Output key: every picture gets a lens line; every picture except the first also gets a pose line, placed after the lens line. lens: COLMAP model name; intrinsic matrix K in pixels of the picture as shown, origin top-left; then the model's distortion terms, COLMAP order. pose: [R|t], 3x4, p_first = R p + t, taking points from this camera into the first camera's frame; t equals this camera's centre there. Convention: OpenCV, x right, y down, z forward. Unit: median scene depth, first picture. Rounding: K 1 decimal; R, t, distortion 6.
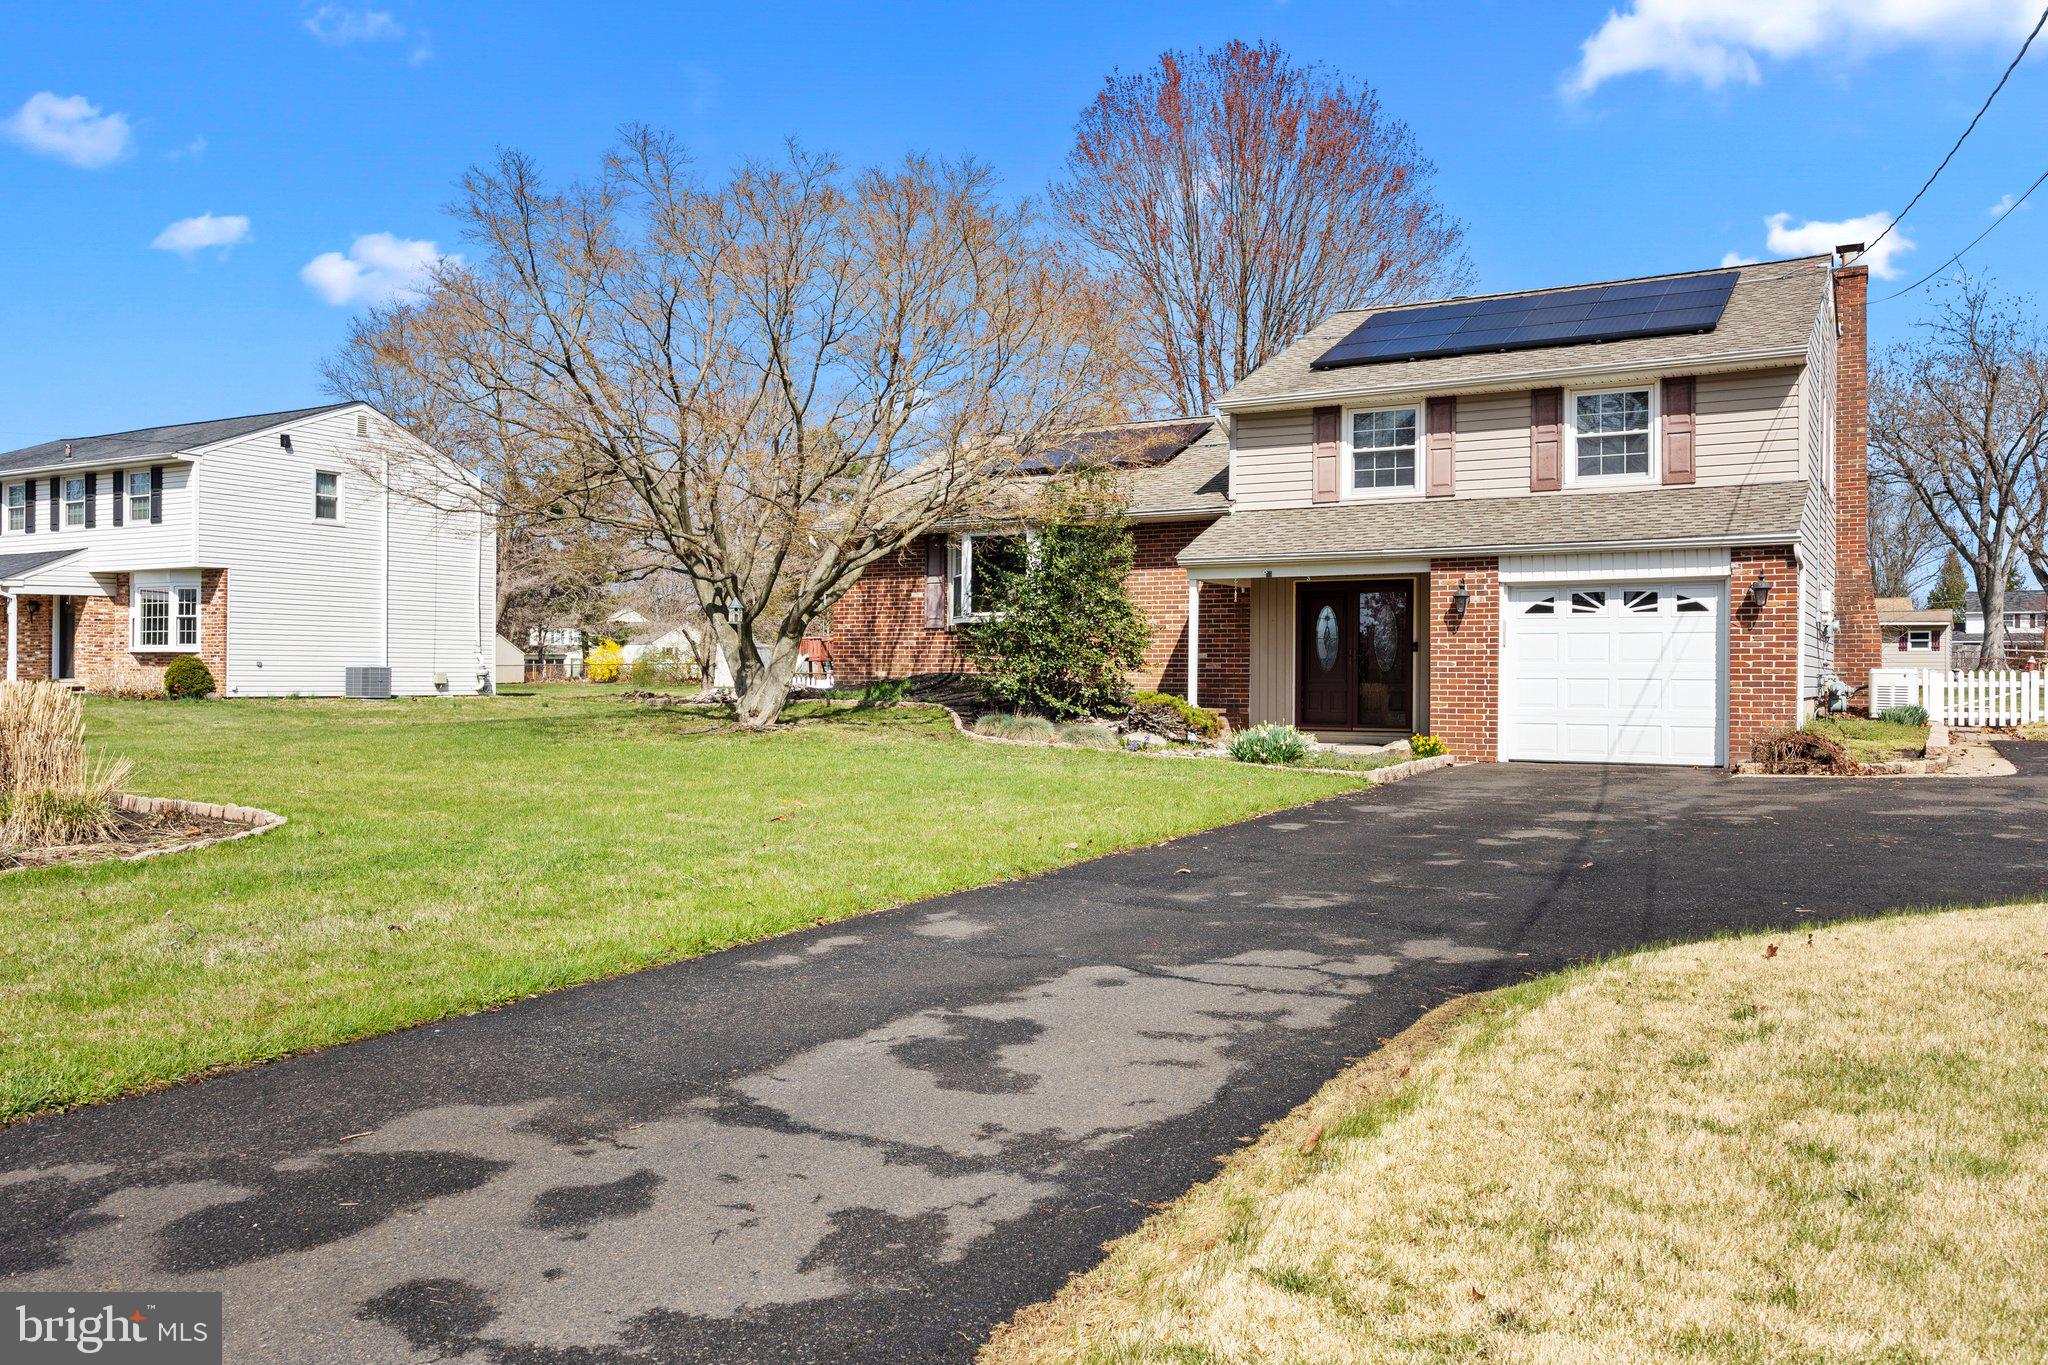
lens RADIAL K [[1540.0, 0, 1030.9], [0, 1540.0, 687.2], [0, 0, 1]] dist [-0.008276, 0.003599]
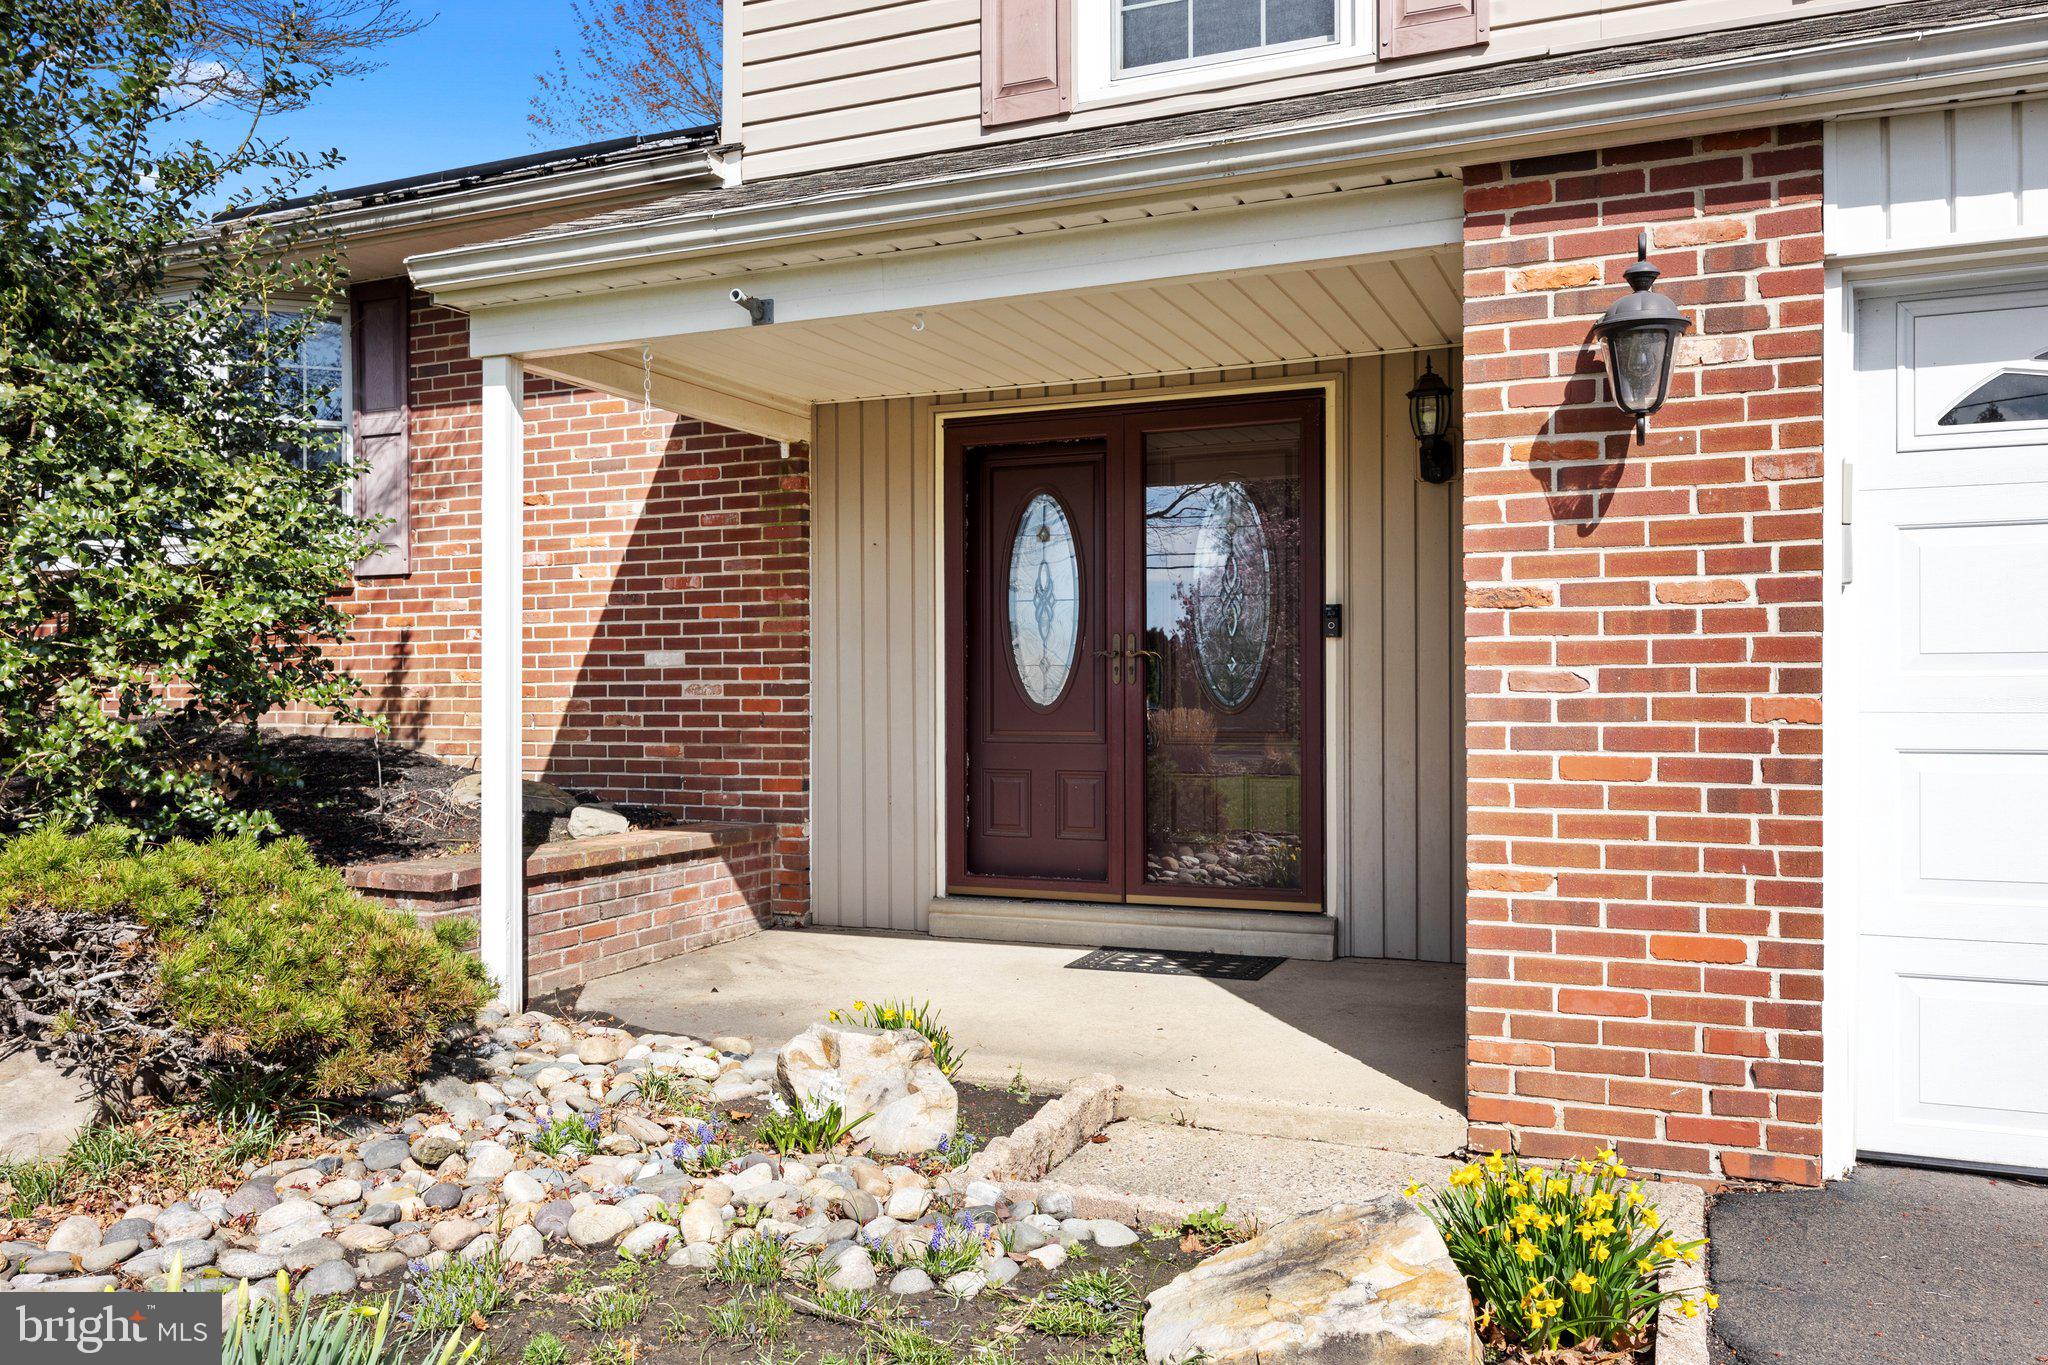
lens RADIAL K [[1540.0, 0, 1032.4], [0, 1540.0, 698.0], [0, 0, 1]] dist [-0.008276, 0.003599]
pose [[0.993332, -0.009004, 0.114933, 0.175989], [0.009369, 0.999953, -0.002634, -0.012941], [-0.114904, 0.003693, 0.993370, 0.790975]]
